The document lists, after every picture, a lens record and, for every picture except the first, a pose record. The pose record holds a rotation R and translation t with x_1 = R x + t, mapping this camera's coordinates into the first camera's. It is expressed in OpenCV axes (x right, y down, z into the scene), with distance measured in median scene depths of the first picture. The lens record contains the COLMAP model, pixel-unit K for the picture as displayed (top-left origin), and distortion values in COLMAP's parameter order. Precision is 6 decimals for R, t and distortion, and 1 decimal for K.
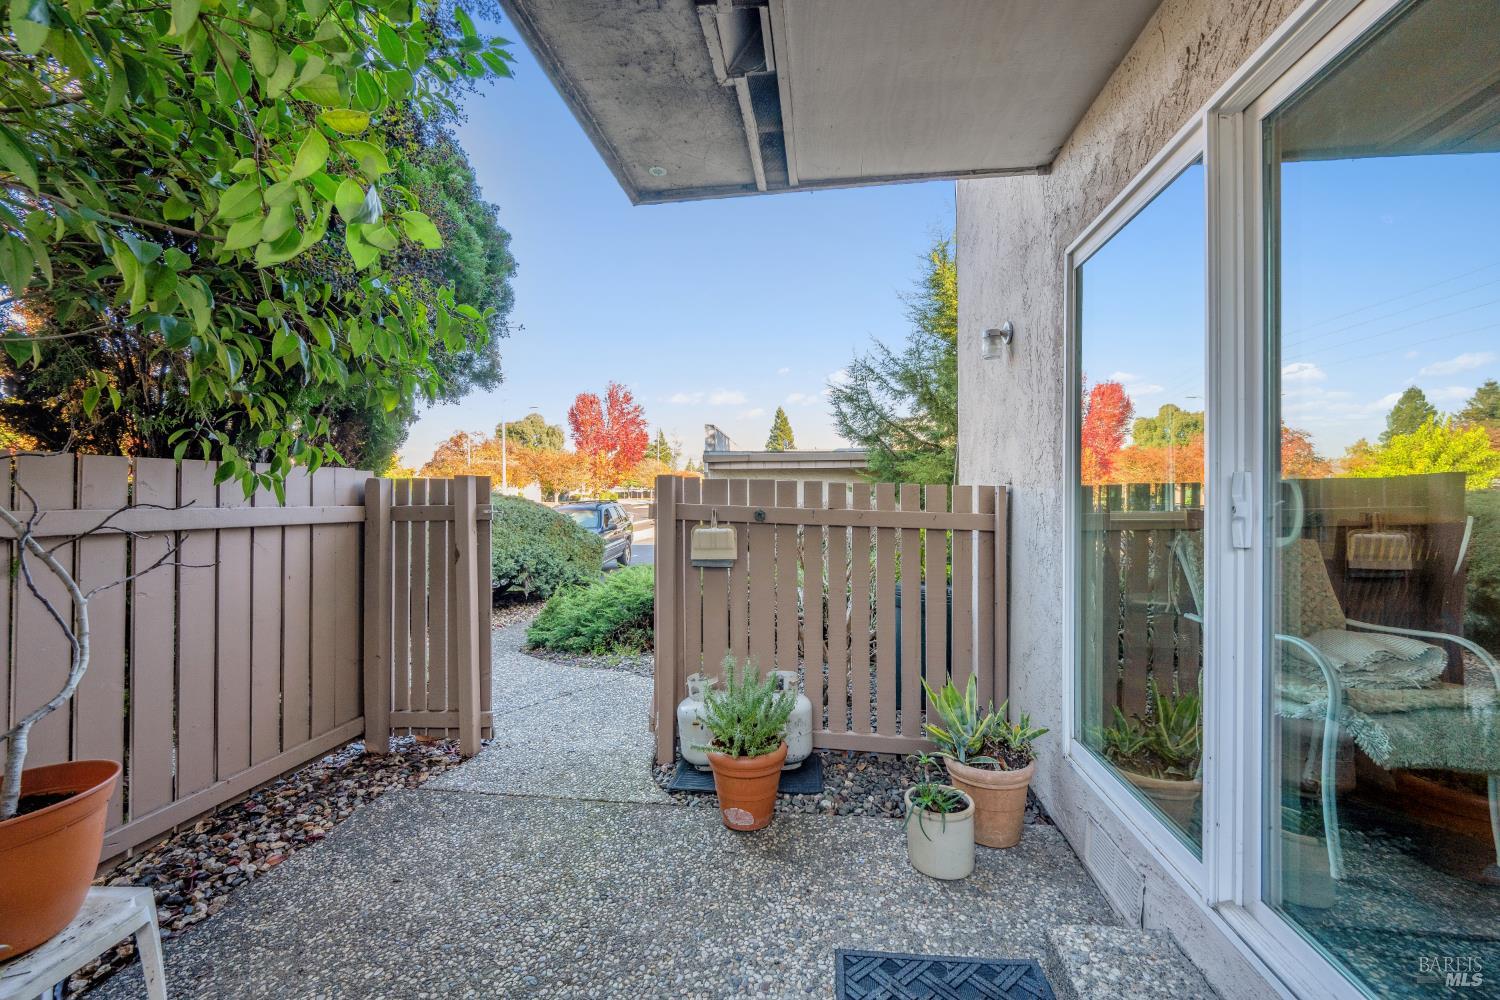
lens RADIAL K [[600.1, 0, 764.2], [0, 600.1, 500.0], [0, 0, 1]] dist [-0.003717, 0.000801]
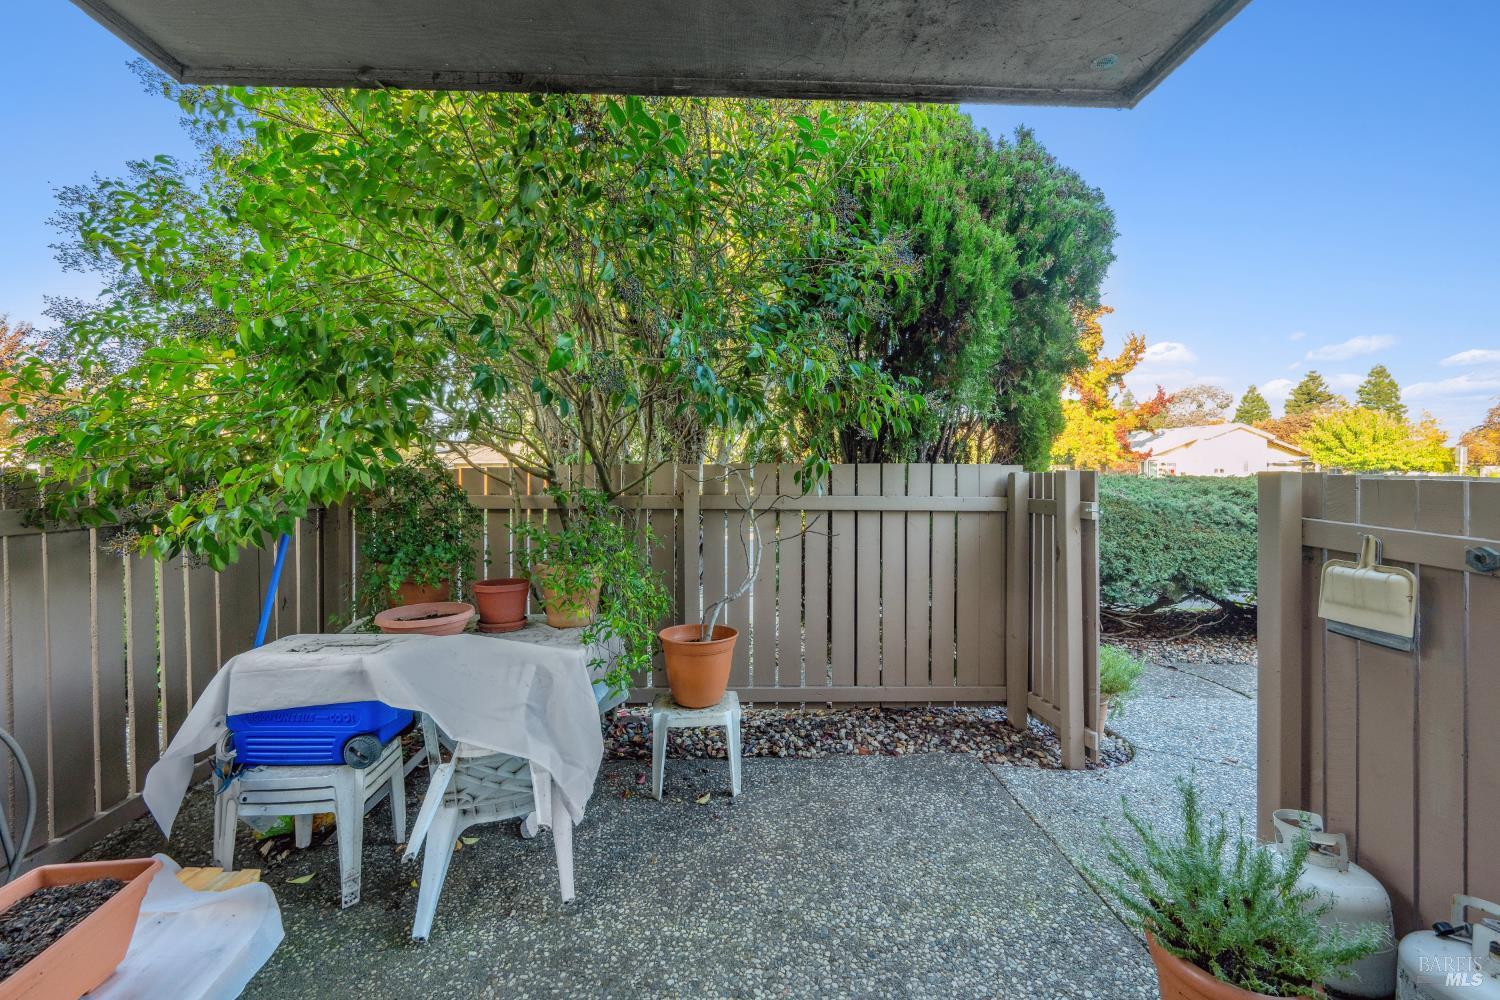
lens RADIAL K [[600.1, 0, 728.5], [0, 600.1, 468.1], [0, 0, 1]] dist [-0.003717, 0.000801]
pose [[0.143221, 0.001454, -0.989690, 0.452145], [-0.008669, 0.999962, 0.000214, -0.050192], [0.989653, 0.008549, 0.143228, 0.414292]]
